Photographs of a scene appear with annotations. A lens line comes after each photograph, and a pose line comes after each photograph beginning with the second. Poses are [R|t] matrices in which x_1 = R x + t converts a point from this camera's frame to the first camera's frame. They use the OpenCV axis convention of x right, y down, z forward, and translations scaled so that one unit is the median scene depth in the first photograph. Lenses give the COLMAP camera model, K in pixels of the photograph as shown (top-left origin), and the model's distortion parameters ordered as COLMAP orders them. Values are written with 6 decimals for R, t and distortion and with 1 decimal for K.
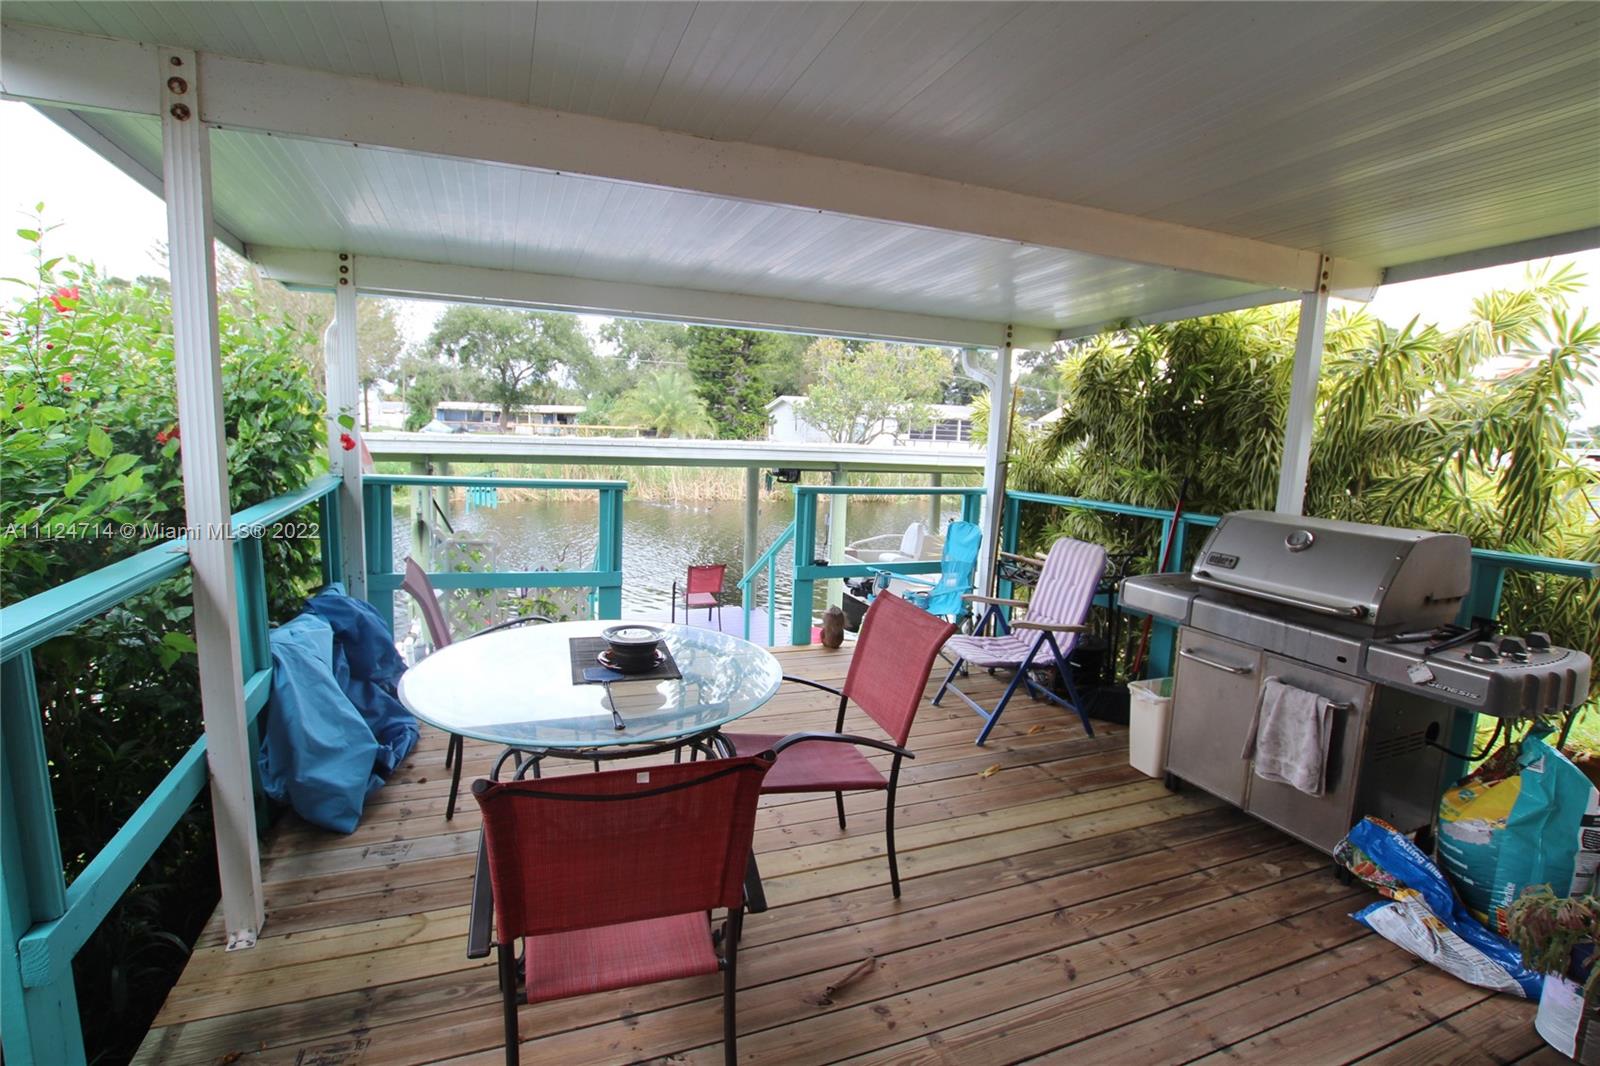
lens RADIAL K [[738.1, 0, 794.1], [0, 738.1, 537.5], [0, 0, 1]] dist [-0.033699, 0.000592]
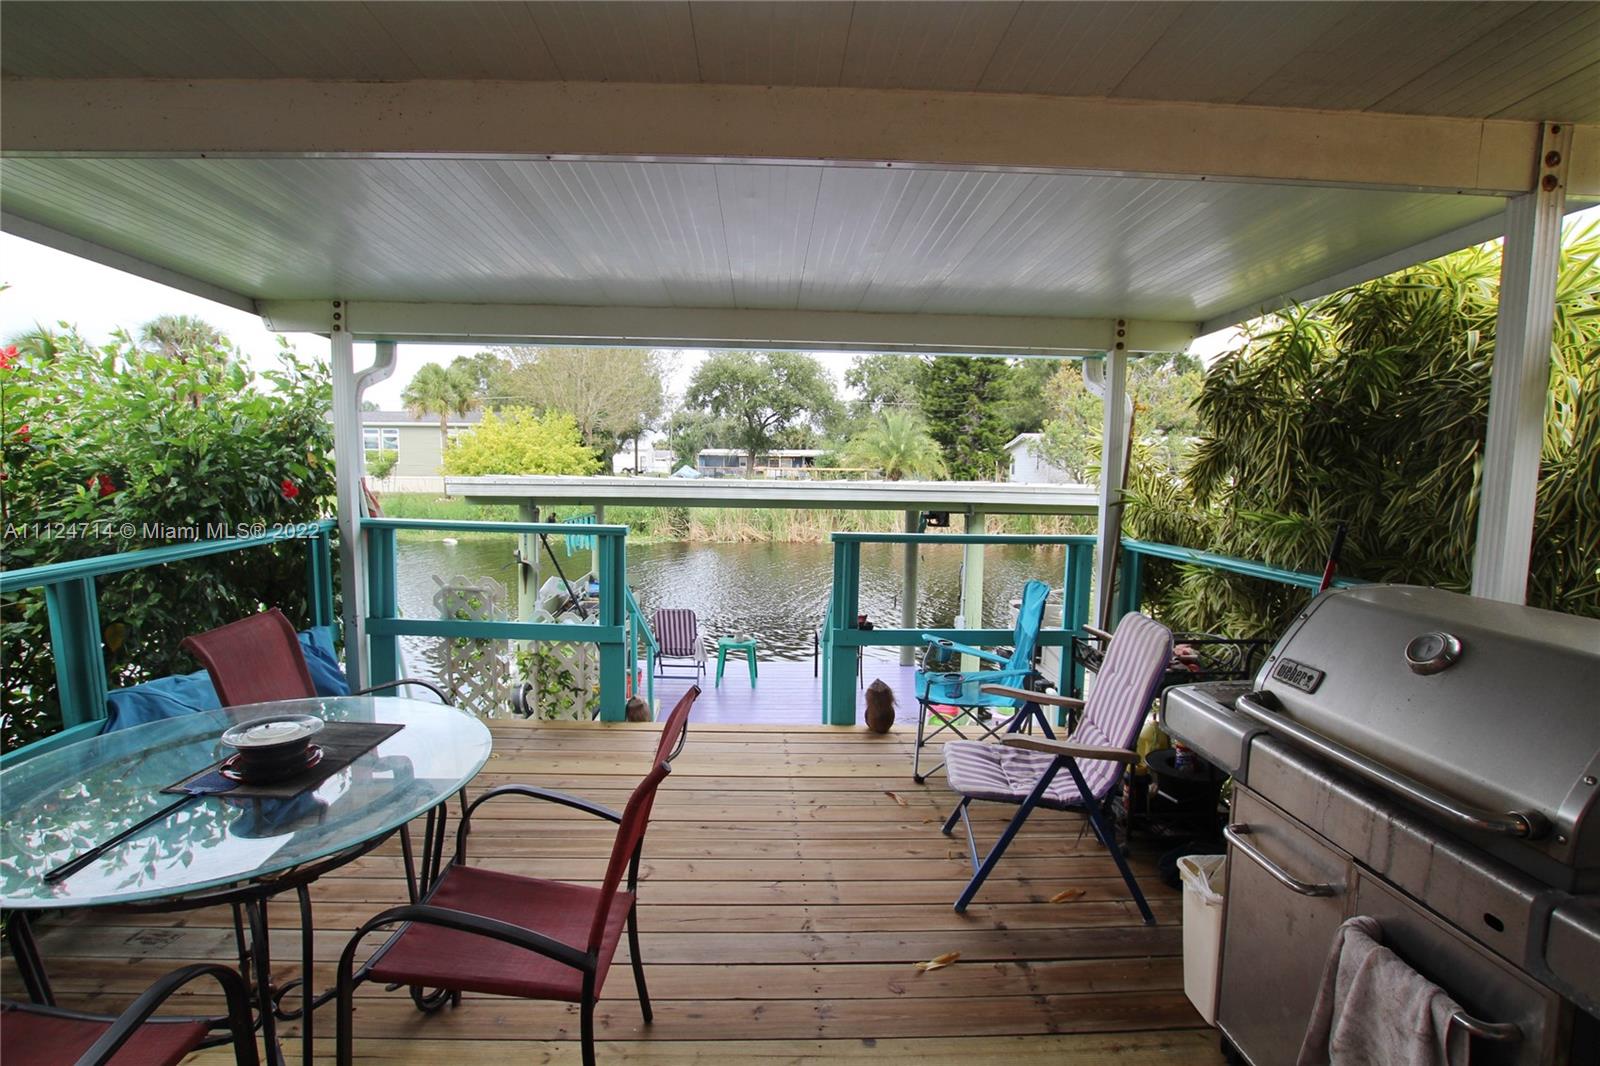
lens RADIAL K [[741.8, 0, 794.5], [0, 741.8, 536.1], [0, 0, 1]] dist [-0.033699, 0.005792]
pose [[0.943623, 0.009096, -0.330896, 0.027584], [-0.028280, 0.998183, -0.053208, -0.002300], [0.329811, 0.059566, 0.942166, 0.023122]]
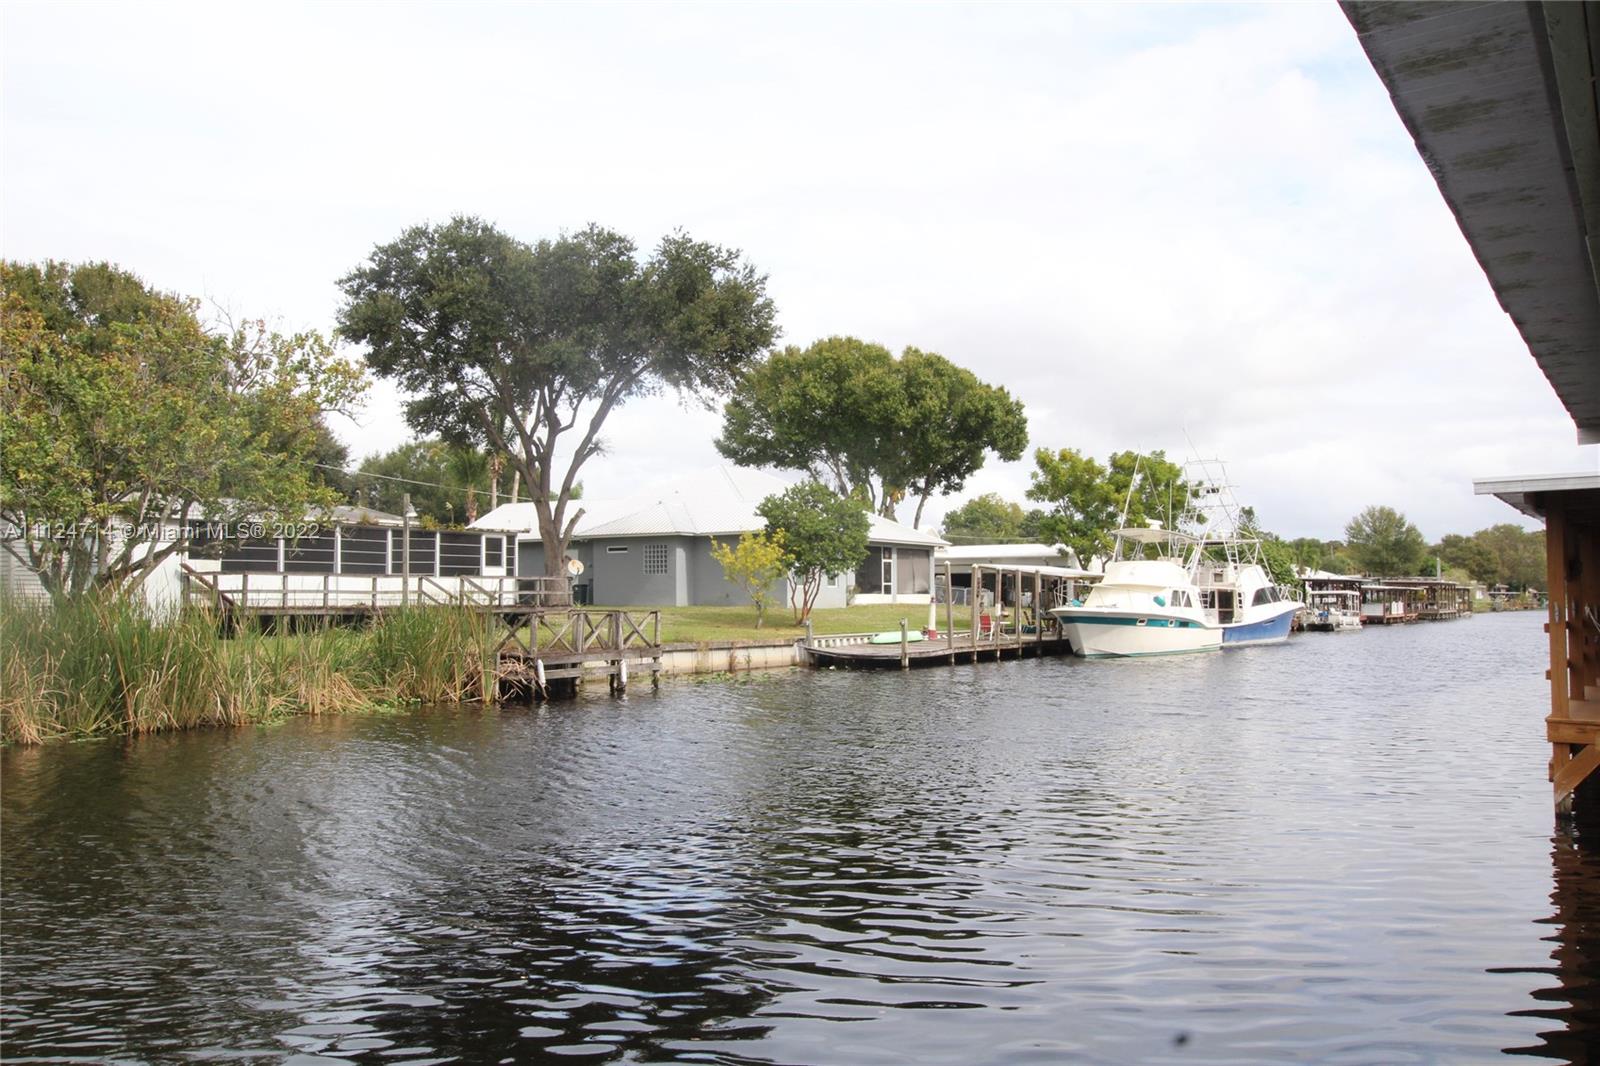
lens RADIAL K [[1389.4, 0, 800.0], [0, 1389.4, 533.0], [0, 0, 1]] dist [0.011942, 0.009646]
pose [[0.806967, -0.016281, 0.590371, -0.044574], [0.123875, 0.982050, -0.142239, -0.007301], [-0.577459, 0.187914, 0.794500, 0.234258]]
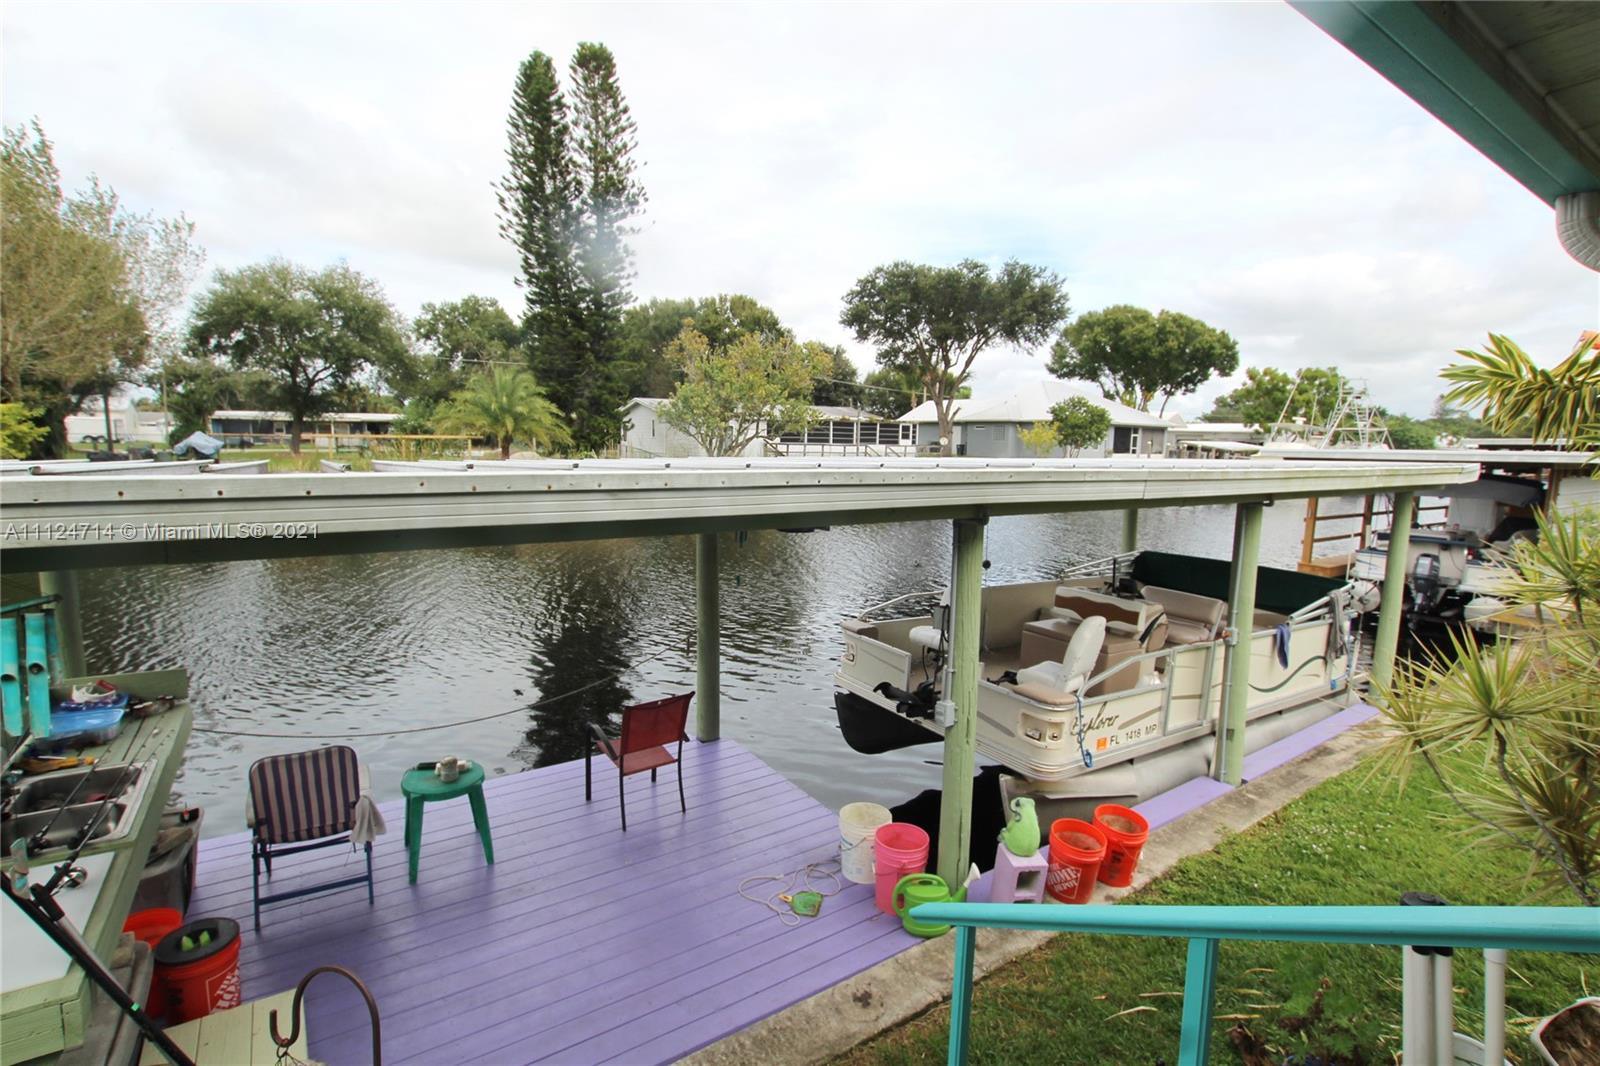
lens RADIAL K [[741.8, 0, 794.5], [0, 741.8, 536.1], [0, 0, 1]] dist [-0.033699, 0.005792]
pose [[0.977538, -0.047537, 0.205326, -0.026582], [0.049038, 0.998794, -0.002225, -0.015394], [-0.204973, 0.012244, 0.978691, 0.101201]]
